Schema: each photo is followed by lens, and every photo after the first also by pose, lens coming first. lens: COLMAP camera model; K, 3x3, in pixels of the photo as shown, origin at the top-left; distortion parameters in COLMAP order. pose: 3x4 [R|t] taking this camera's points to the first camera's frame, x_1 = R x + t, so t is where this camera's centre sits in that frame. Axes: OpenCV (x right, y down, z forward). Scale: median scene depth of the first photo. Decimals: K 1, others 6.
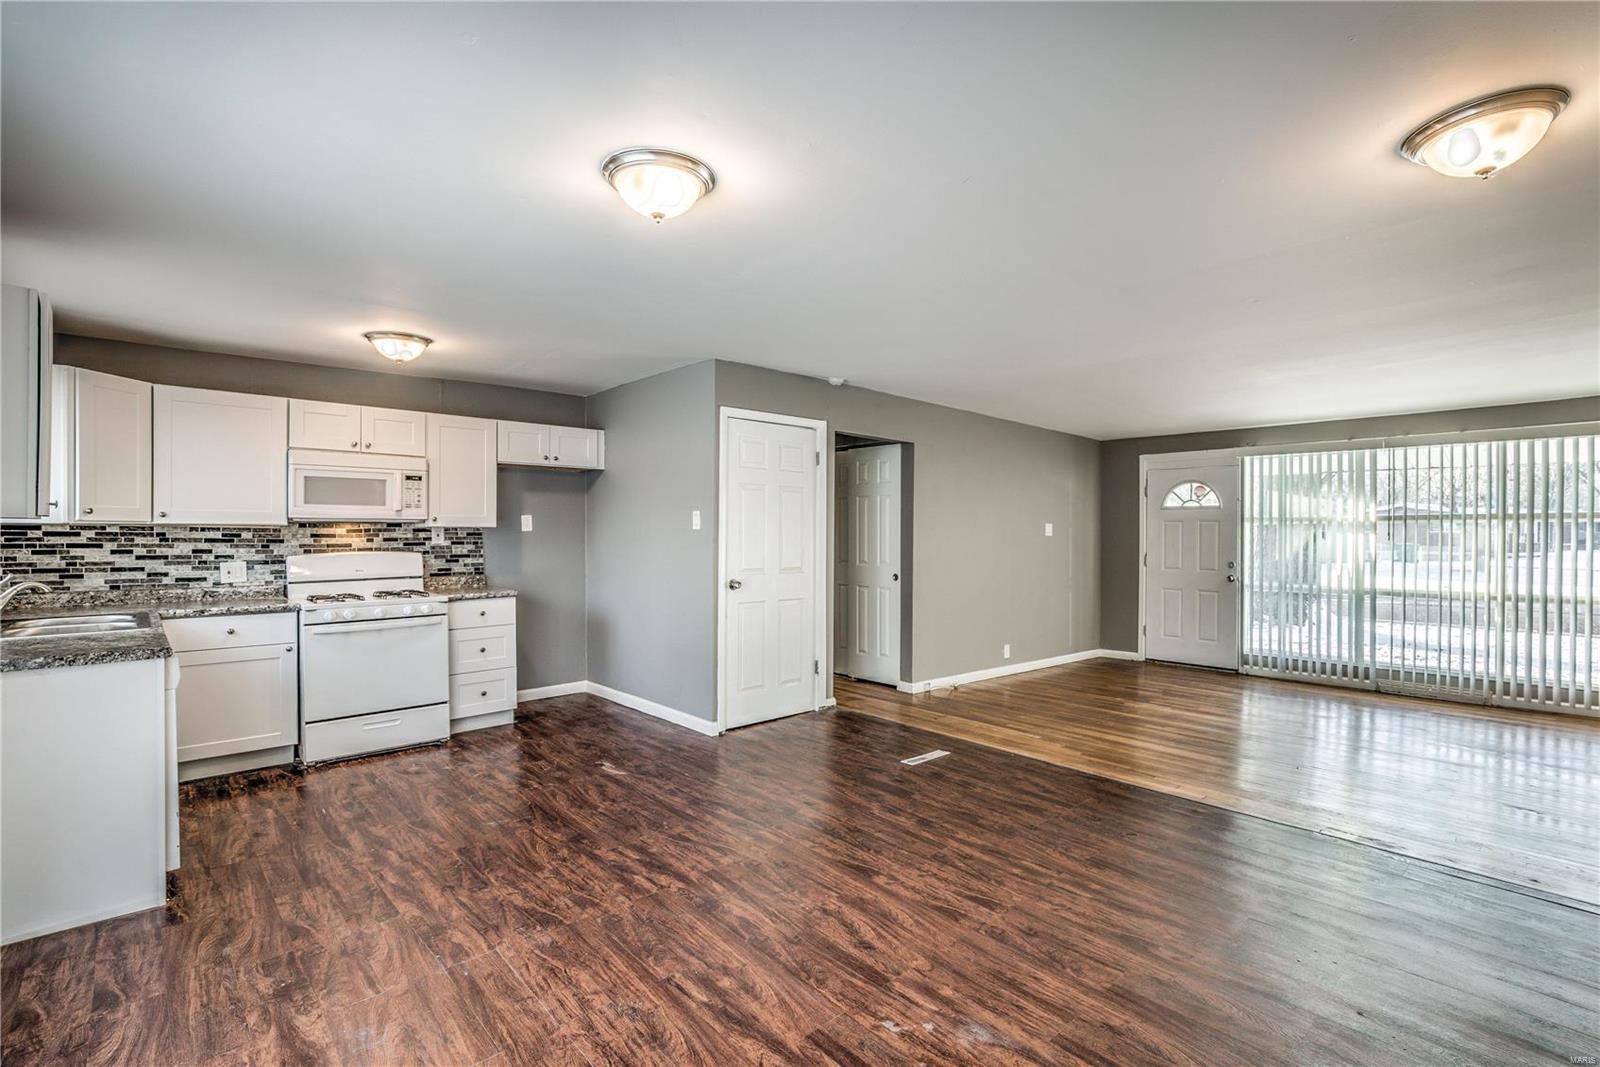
lens RADIAL K [[774.1, 0, 800.9], [0, 774.1, 534.7], [0, 0, 1]] dist [-0.001500, -0.000848]
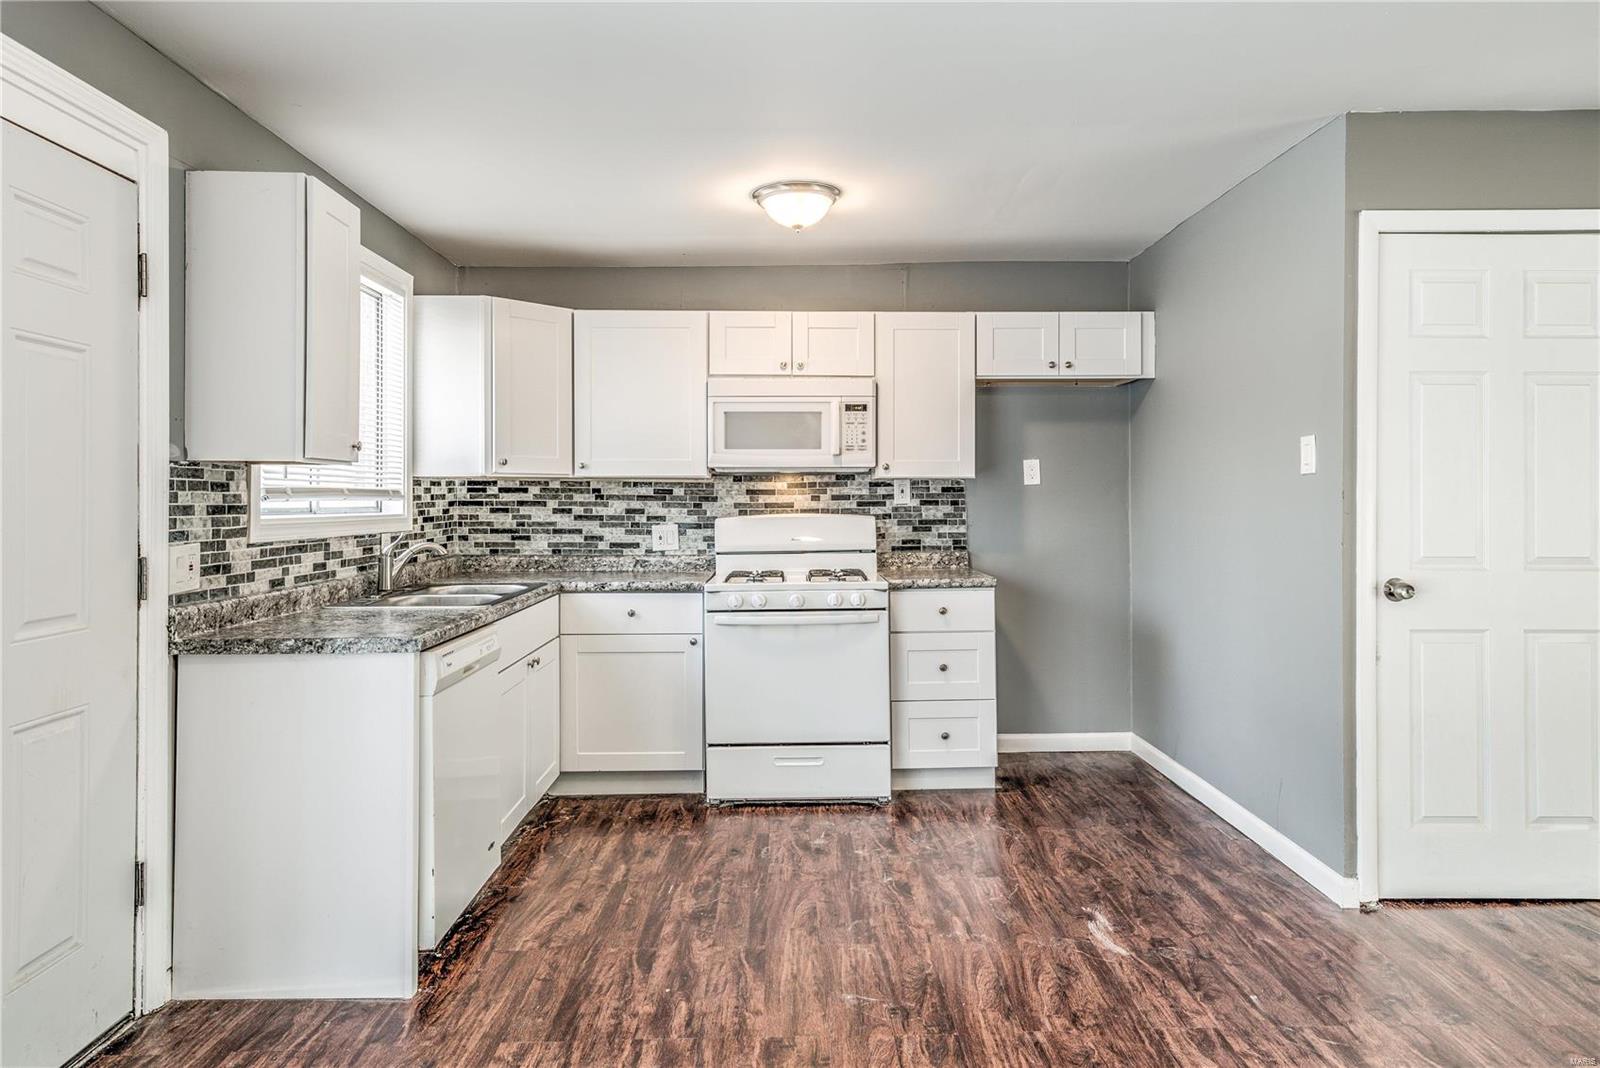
lens RADIAL K [[944.5, 0, 811.1], [0, 944.5, 495.3], [0, 0, 1]] dist [0.005194, 0.004083]
pose [[0.754785, -0.005650, -0.655948, 0.022630], [0.000807, 0.999970, -0.007684, 0.012297], [0.655972, 0.005271, 0.754767, 0.355904]]
